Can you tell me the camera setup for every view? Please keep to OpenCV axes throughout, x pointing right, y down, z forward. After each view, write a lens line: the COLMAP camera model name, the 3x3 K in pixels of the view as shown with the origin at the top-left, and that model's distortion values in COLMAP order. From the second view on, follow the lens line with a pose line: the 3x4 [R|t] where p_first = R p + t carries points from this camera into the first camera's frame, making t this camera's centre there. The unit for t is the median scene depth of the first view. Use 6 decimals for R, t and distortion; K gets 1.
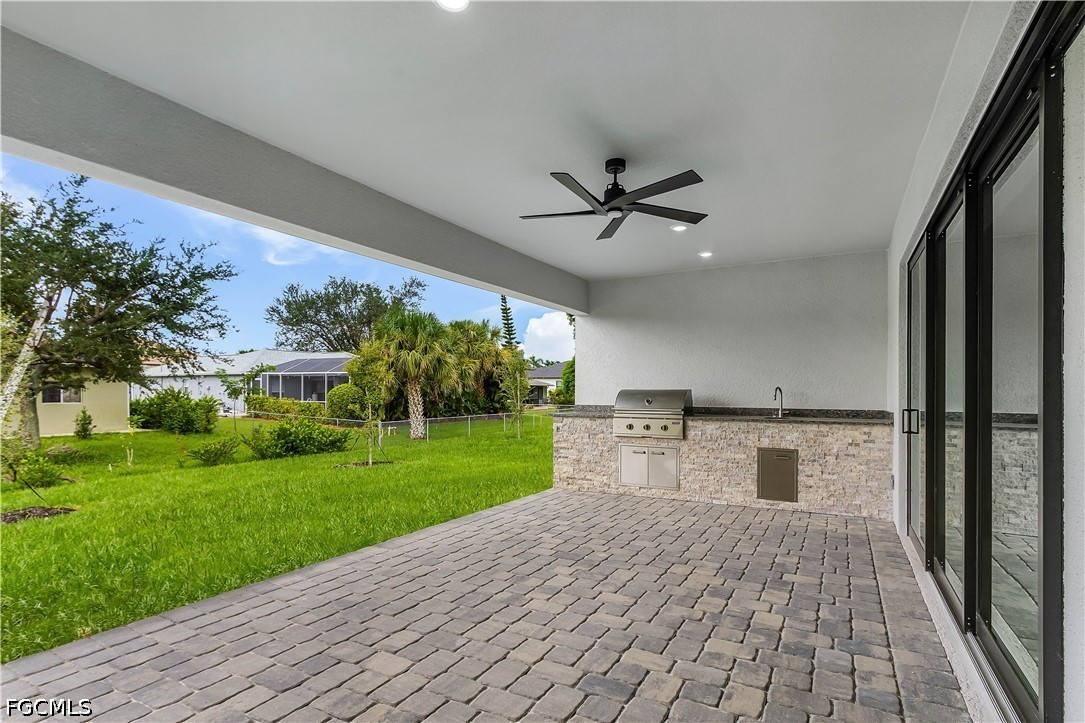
lens RADIAL K [[536.7, 0, 538.2], [0, 536.7, 385.9], [0, 0, 1]] dist [0.001987, 0.000106]
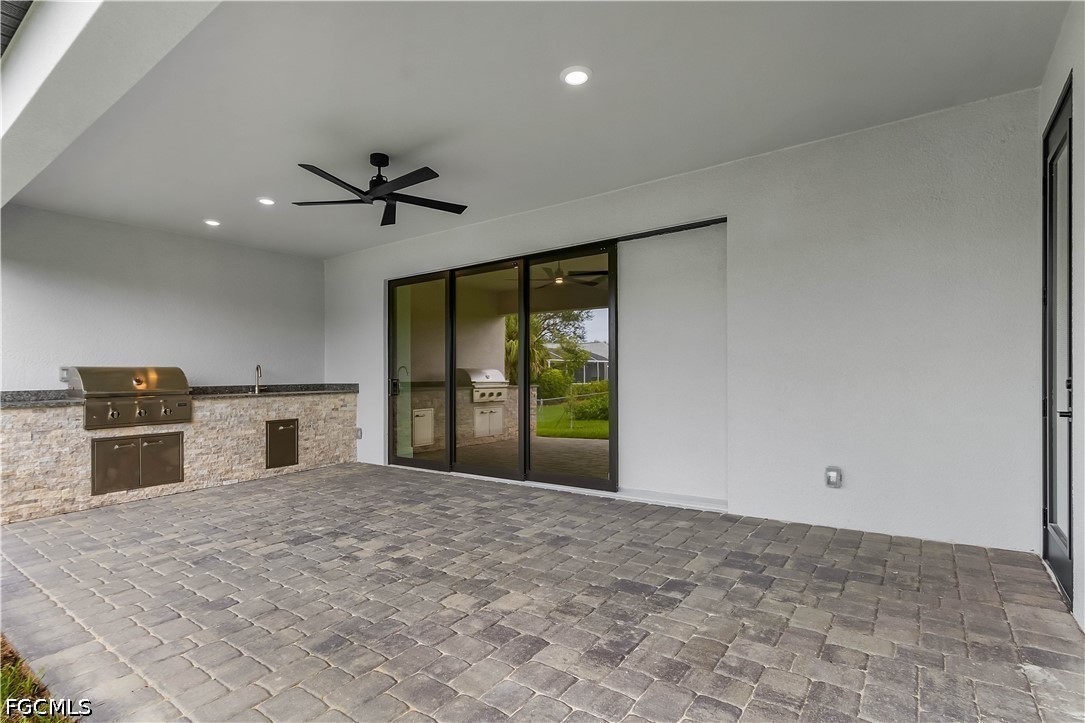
lens RADIAL K [[536.5, 0, 524.8], [0, 536.5, 355.1], [0, 0, 1]] dist [0.003678, 0.000132]
pose [[0.112664, 0.031723, 0.993127, -0.615140], [0.007018, 0.999440, -0.032721, 0.022913], [-0.993608, 0.010657, 0.112379, 0.378230]]
